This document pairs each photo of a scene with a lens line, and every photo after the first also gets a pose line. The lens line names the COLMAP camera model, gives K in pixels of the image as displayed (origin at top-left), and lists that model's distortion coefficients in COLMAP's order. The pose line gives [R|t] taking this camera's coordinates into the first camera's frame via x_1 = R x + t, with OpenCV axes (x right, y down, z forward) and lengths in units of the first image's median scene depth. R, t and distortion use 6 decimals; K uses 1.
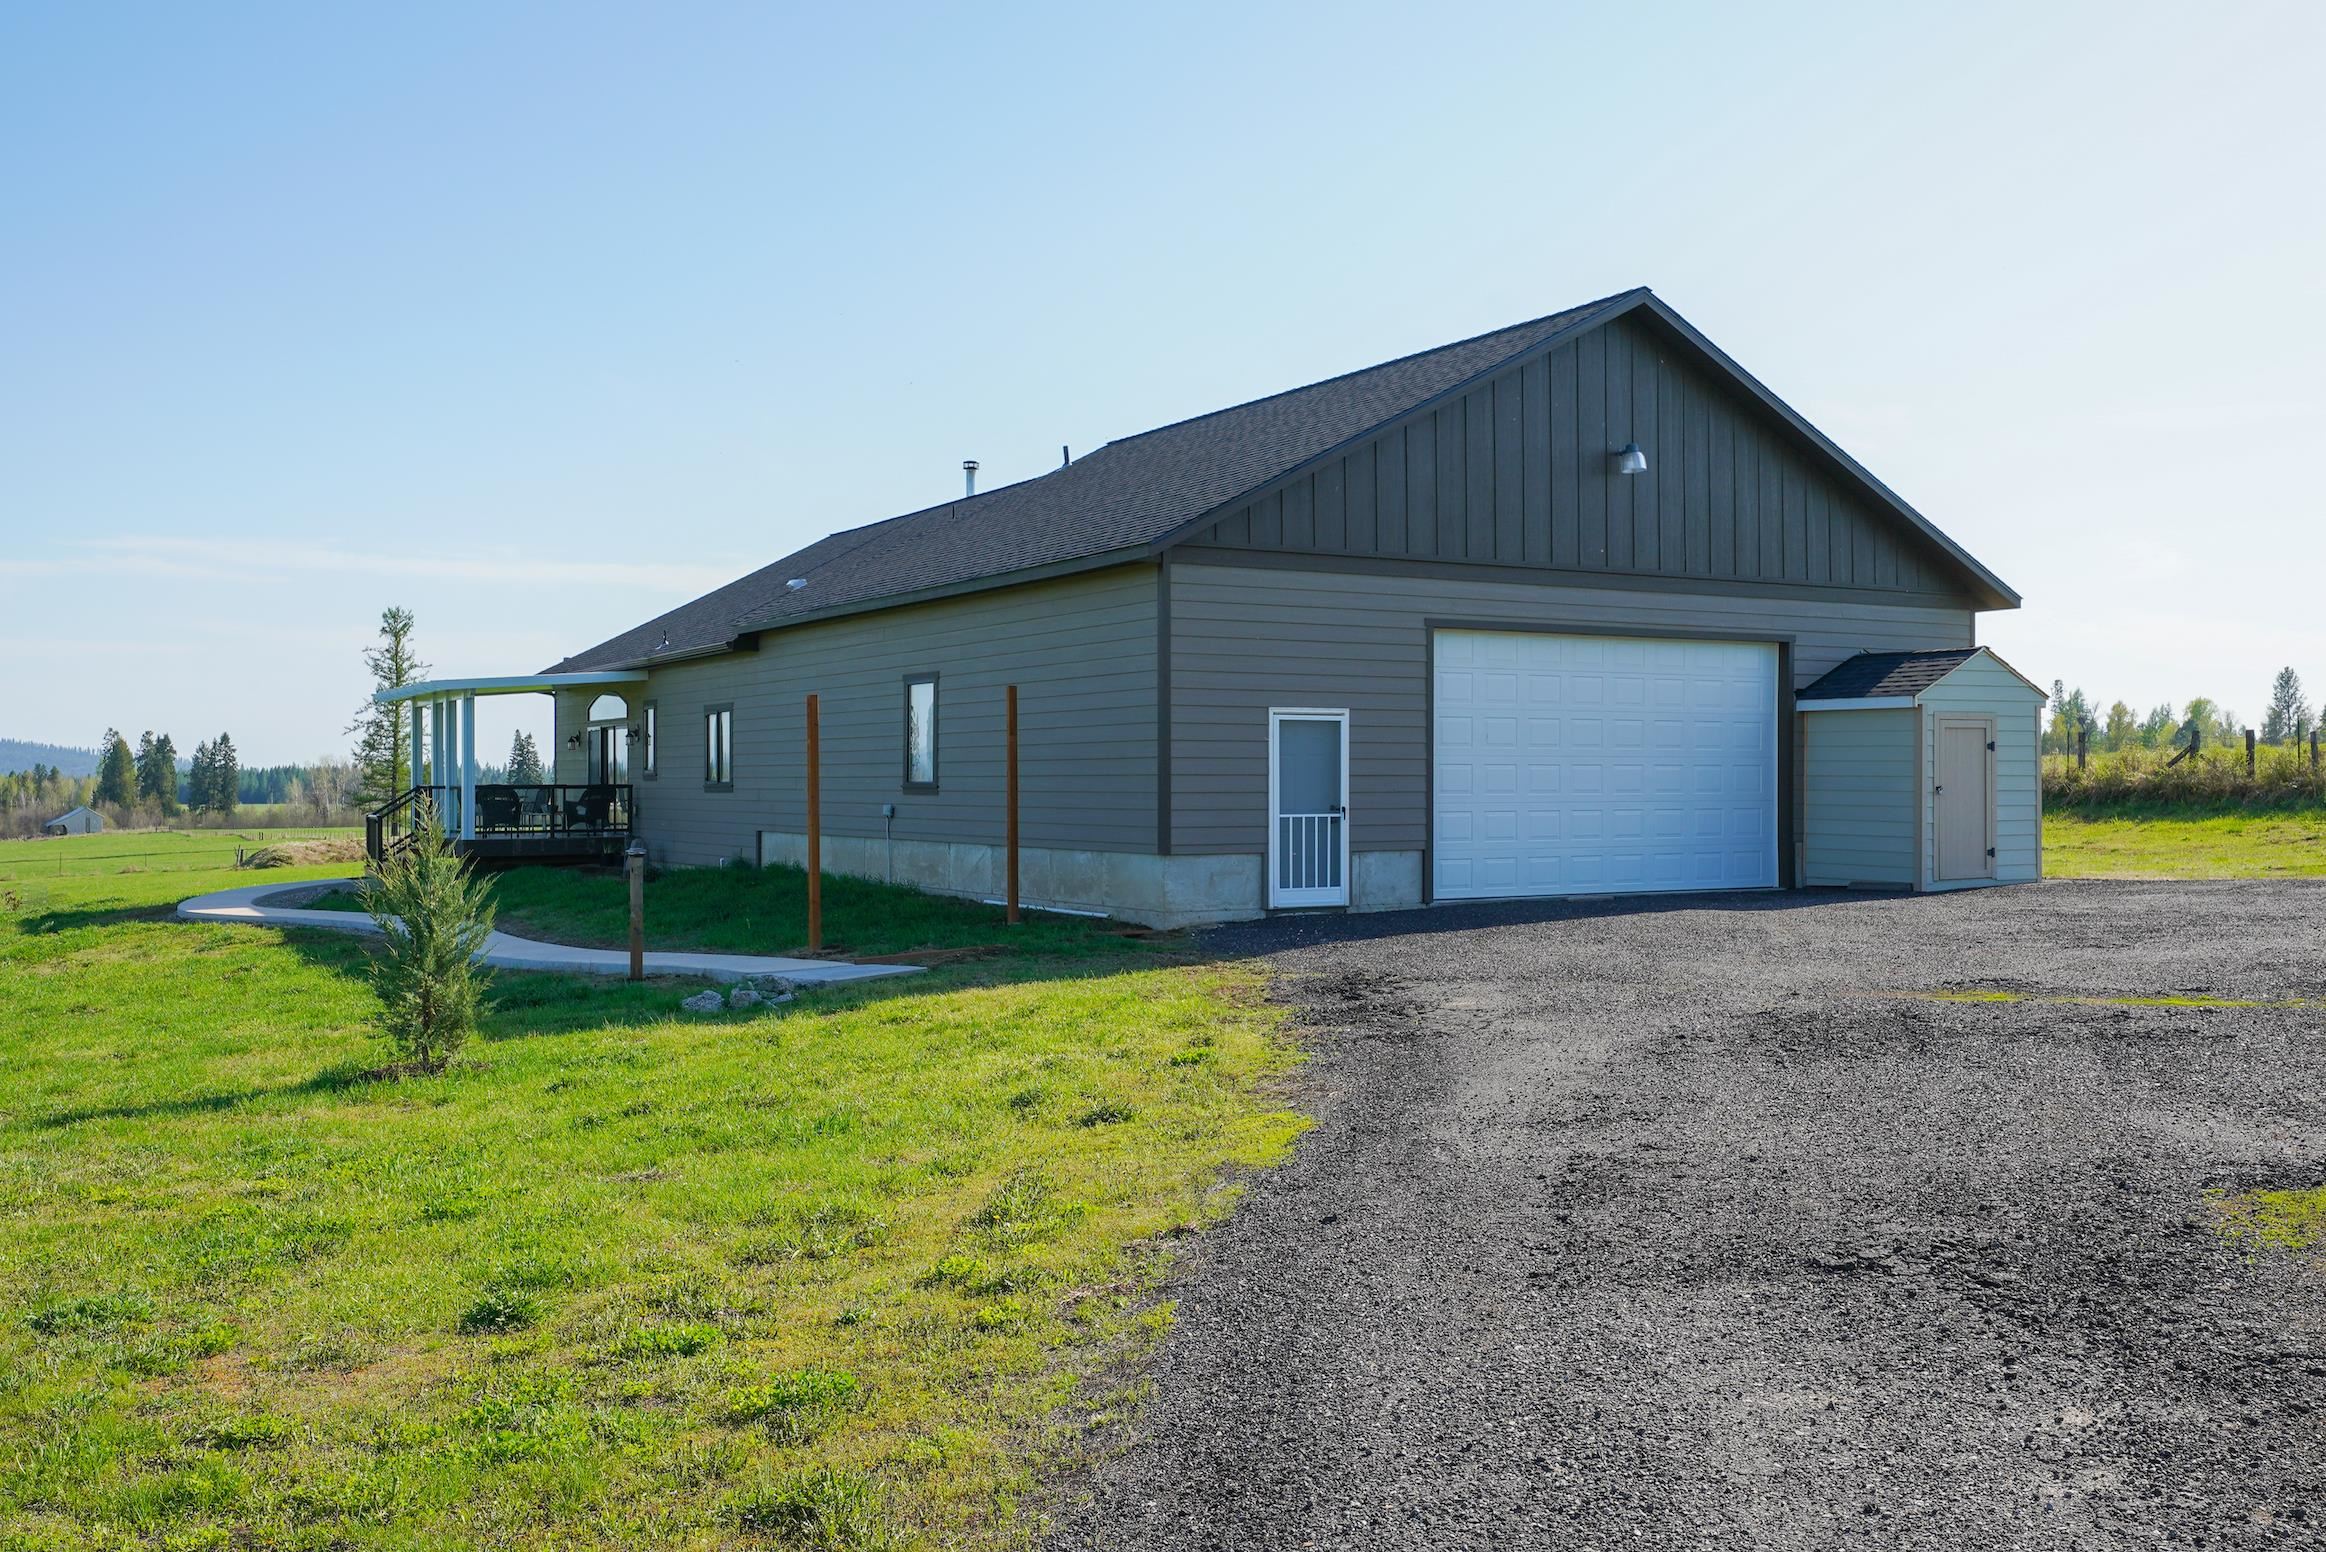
lens RADIAL K [[2068.6, 0, 1164.2], [0, 2068.6, 768.6], [0, 0, 1]] dist [0.001195, 0.003721]
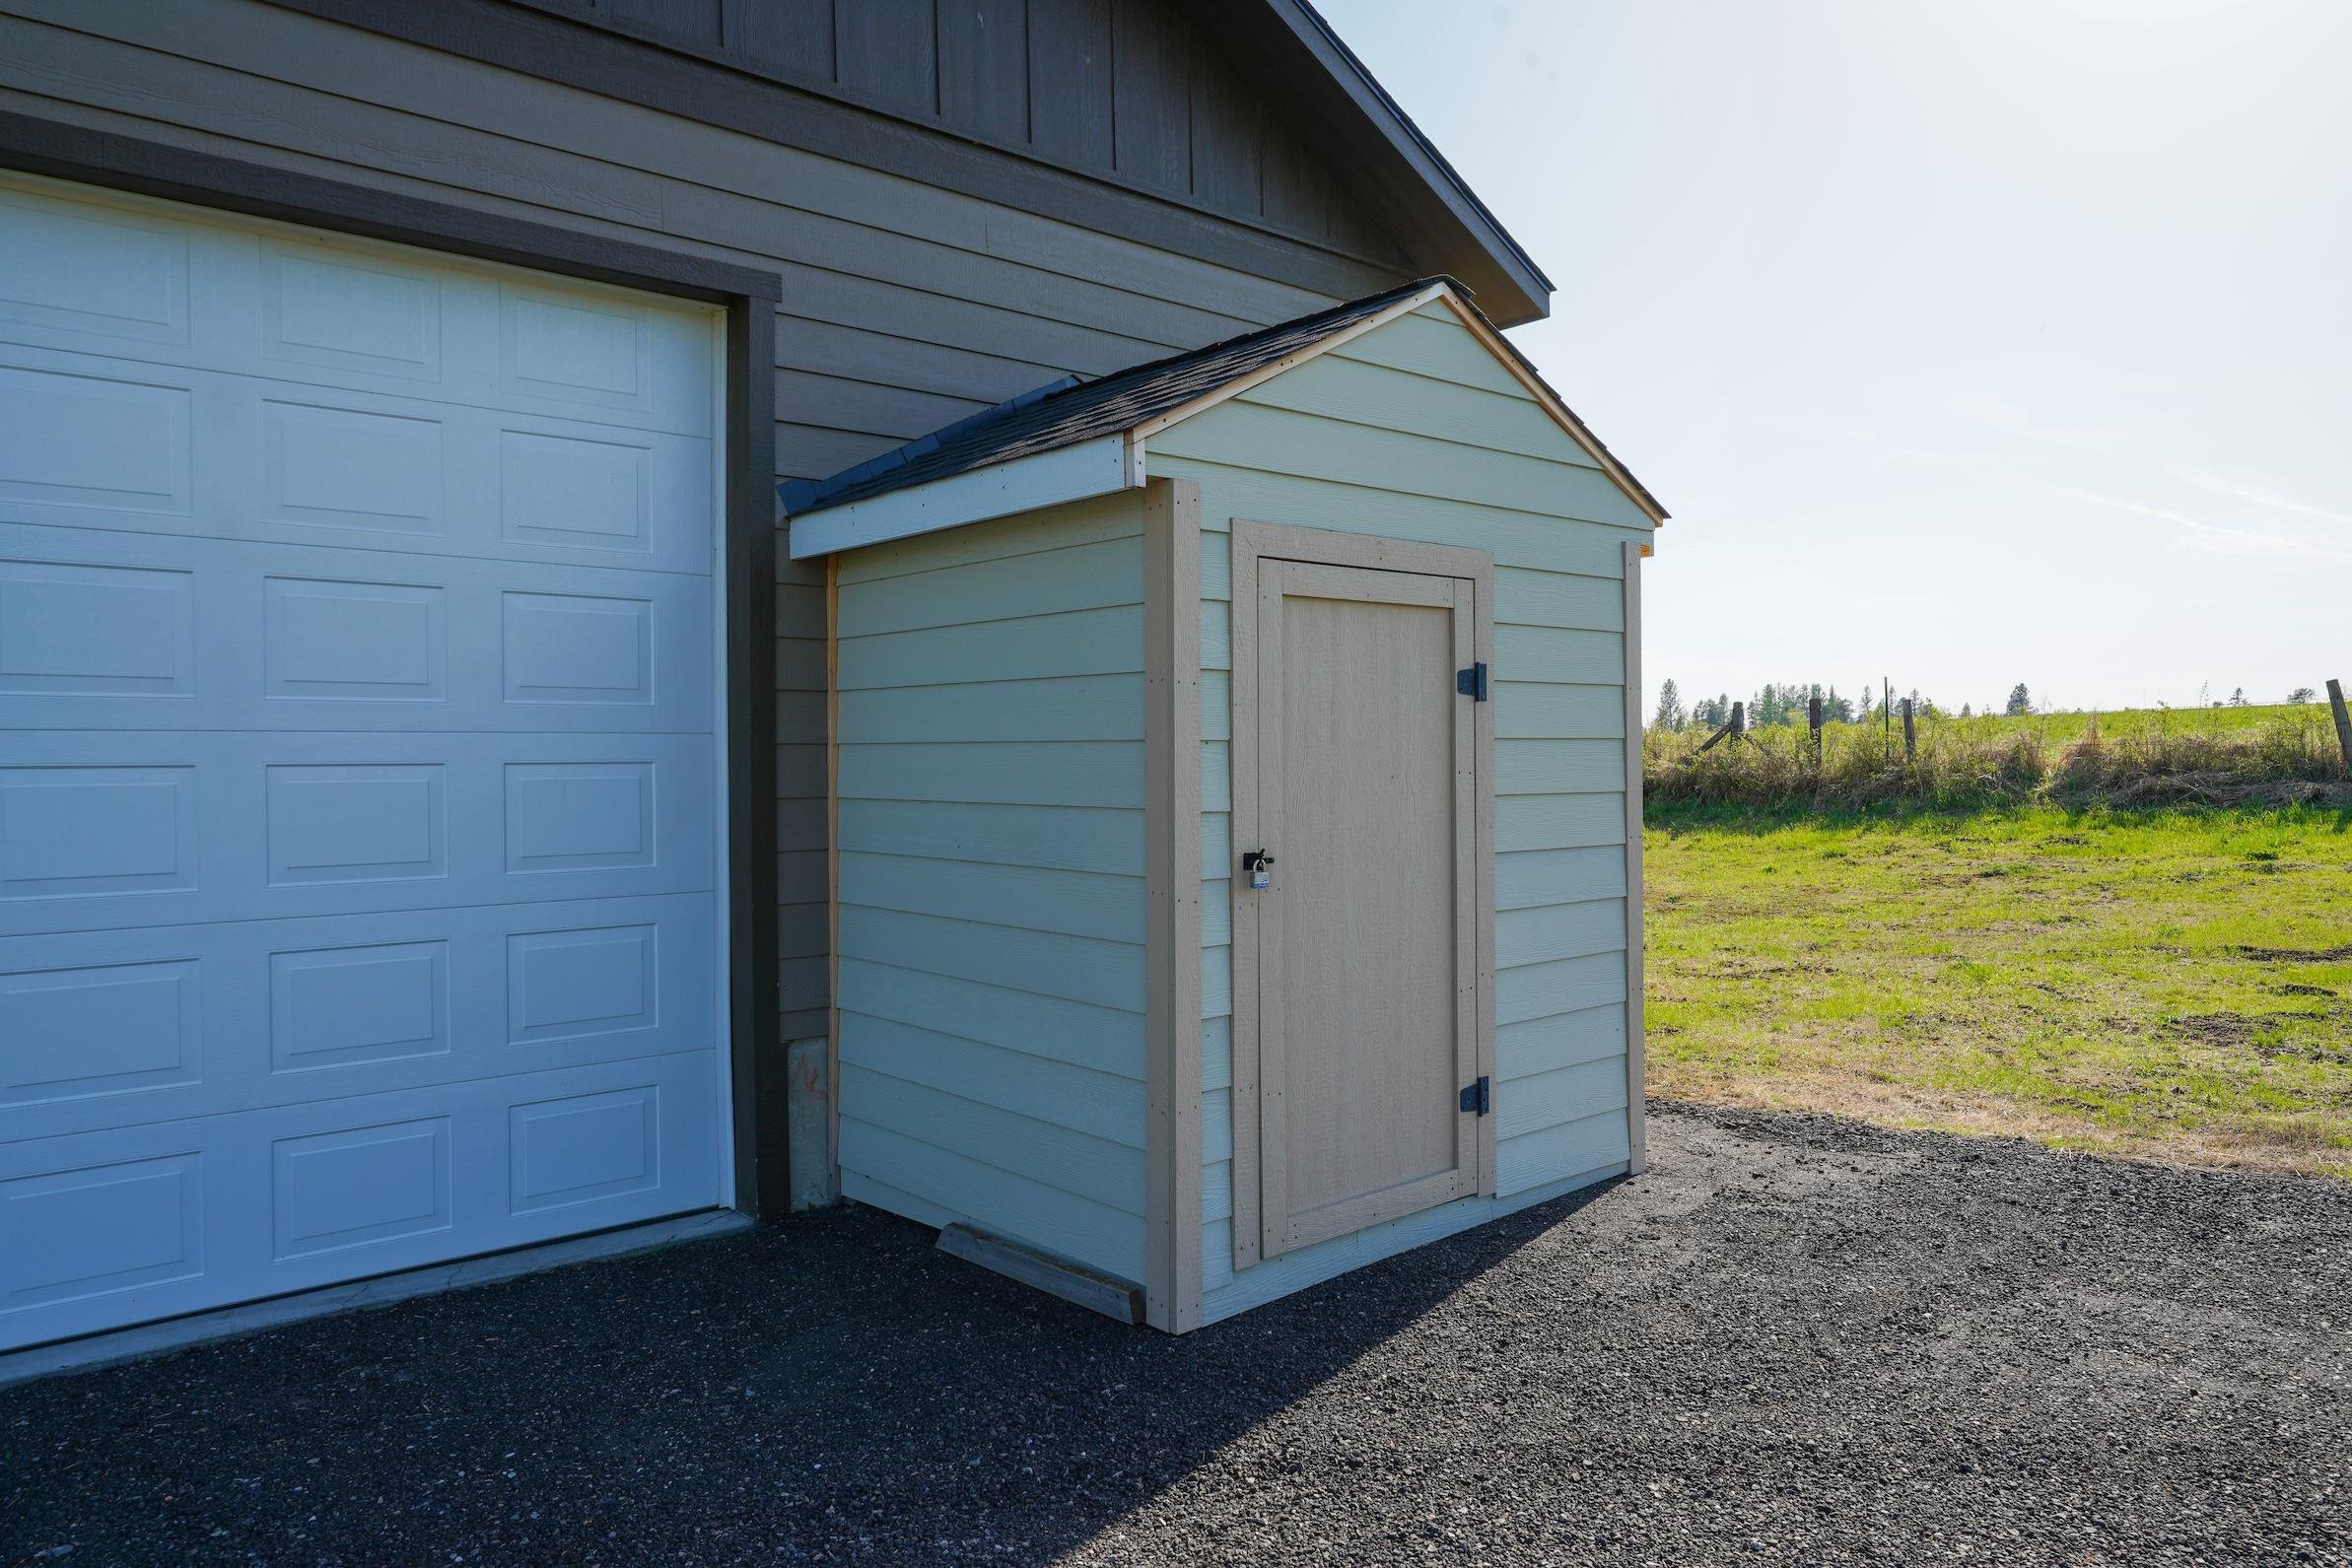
lens RADIAL K [[1590.3, 0, 1176.6], [0, 1590.3, 783.6], [0, 0, 1]] dist [0.001348, 0.000063]
pose [[0.980752, -0.009128, 0.195043, 0.313416], [0.005570, 0.999808, 0.018782, -0.002217], [-0.195177, -0.017334, 0.980615, 0.784843]]
